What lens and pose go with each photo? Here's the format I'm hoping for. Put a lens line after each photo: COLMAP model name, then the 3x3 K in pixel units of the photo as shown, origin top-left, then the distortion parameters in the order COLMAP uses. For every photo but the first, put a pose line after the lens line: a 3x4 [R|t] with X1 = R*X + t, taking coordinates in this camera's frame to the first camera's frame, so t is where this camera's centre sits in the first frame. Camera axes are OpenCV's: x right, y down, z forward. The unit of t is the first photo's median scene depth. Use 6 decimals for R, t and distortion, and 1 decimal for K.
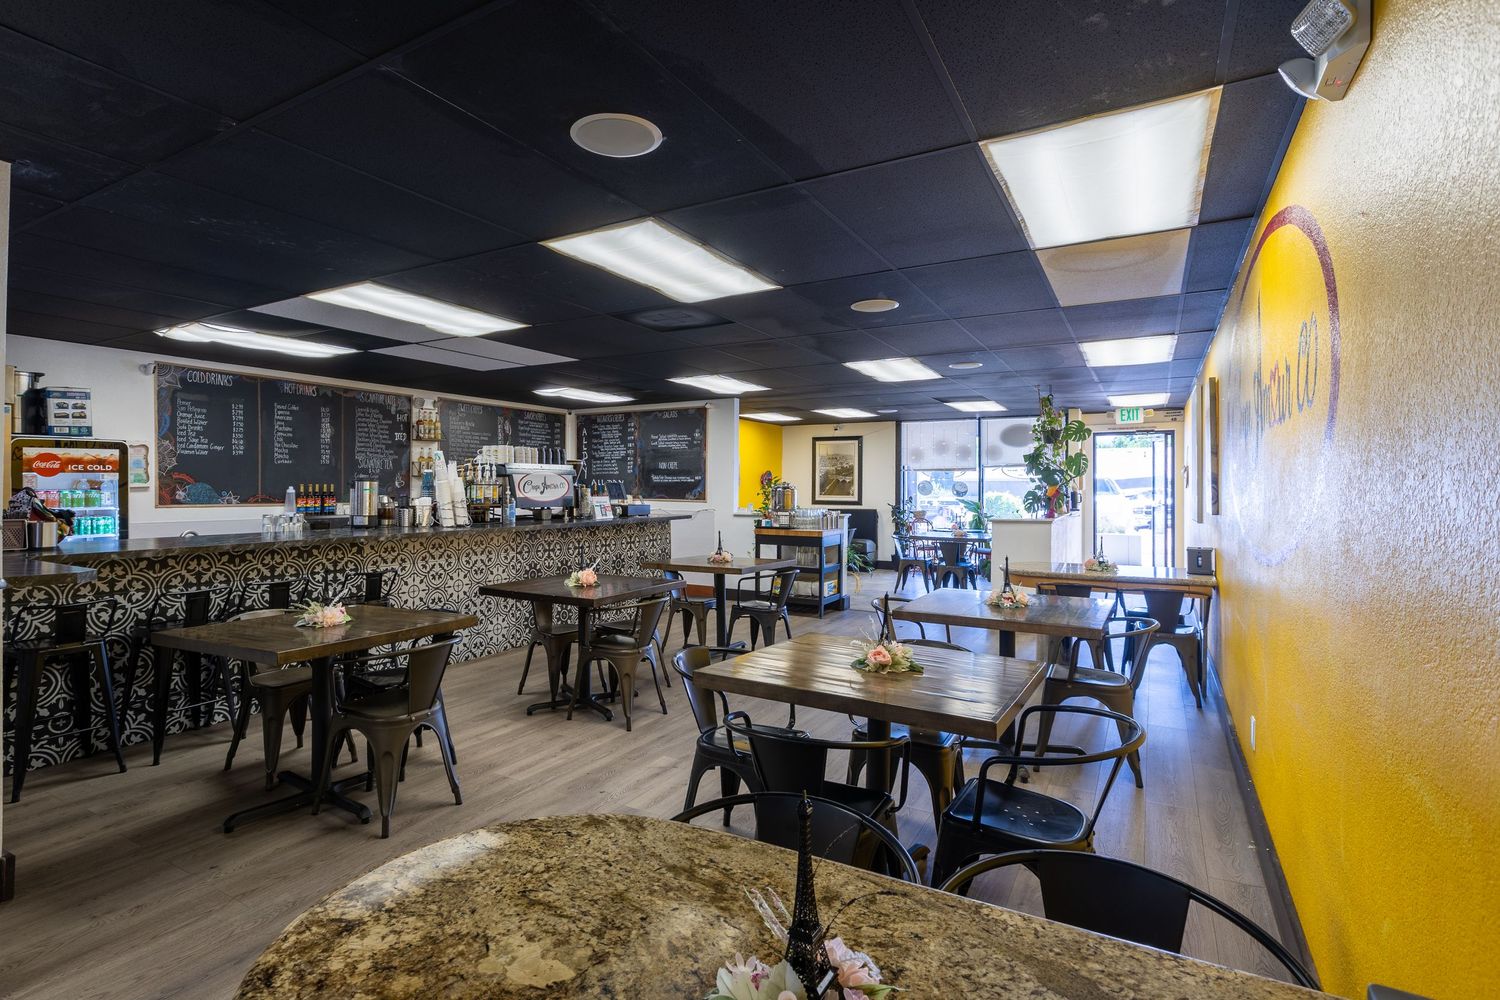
lens RADIAL K [[744.0, 0, 700.5], [0, 744.0, 495.4], [0, 0, 1]] dist [-0.030717, -0.000226]
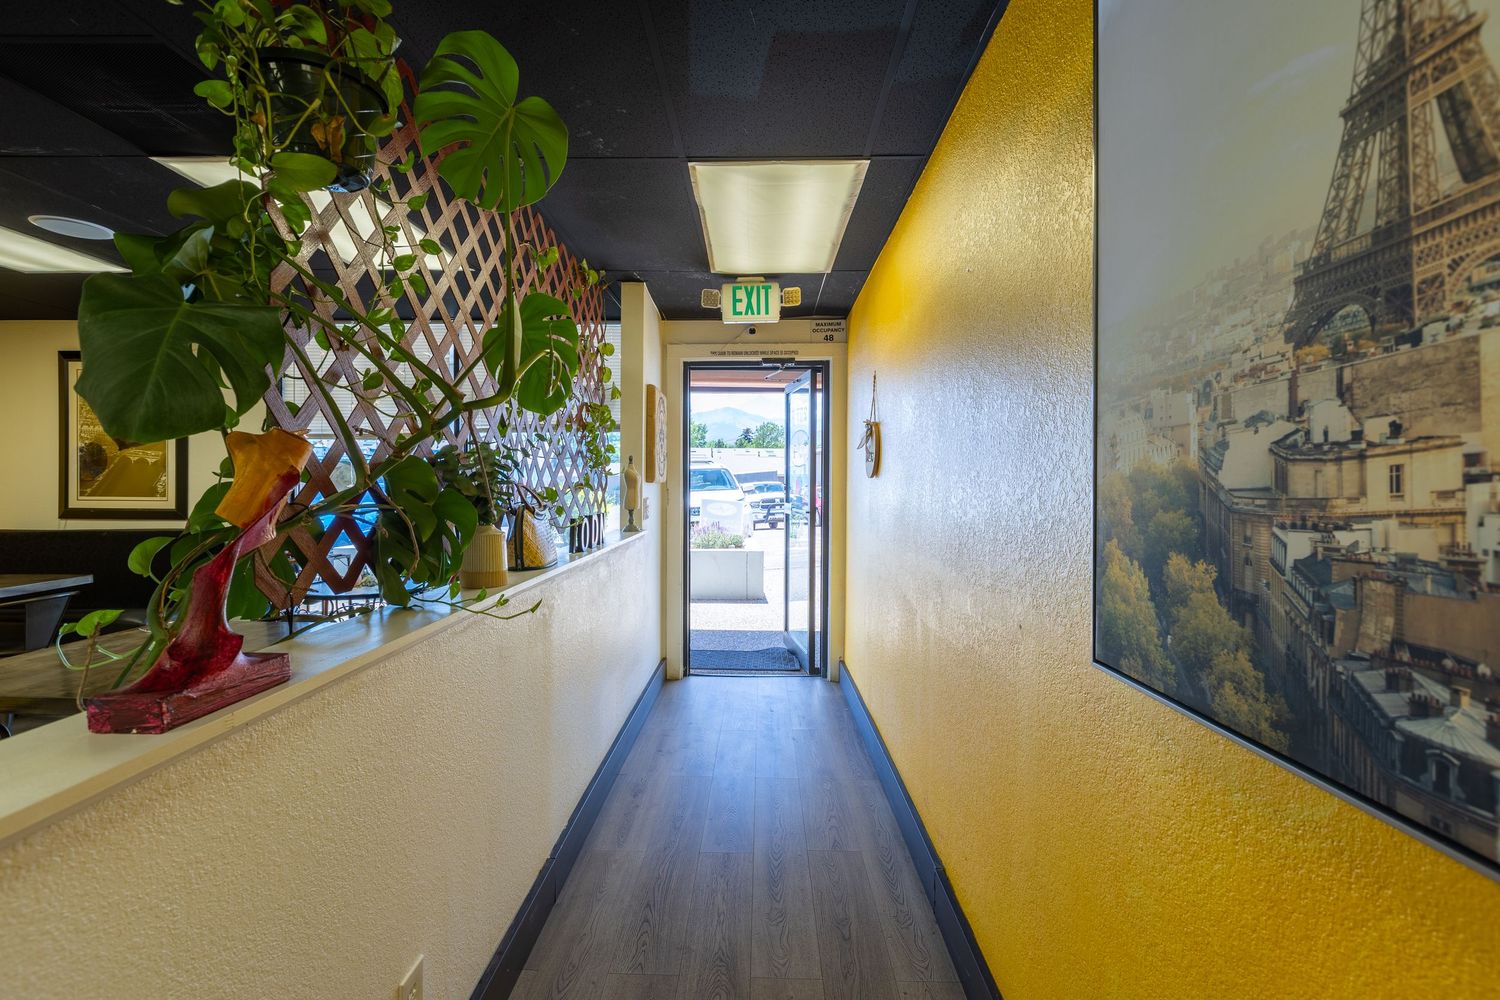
lens RADIAL K [[682.5, 0, 746.3], [0, 682.5, 490.4], [0, 0, 1]] dist [0.004511, -0.000300]
pose [[0.895112, 0.006786, 0.445789, 0.325238], [-0.004468, 0.999970, -0.006250, -0.002260], [-0.445819, 0.003602, 0.895116, 0.510203]]
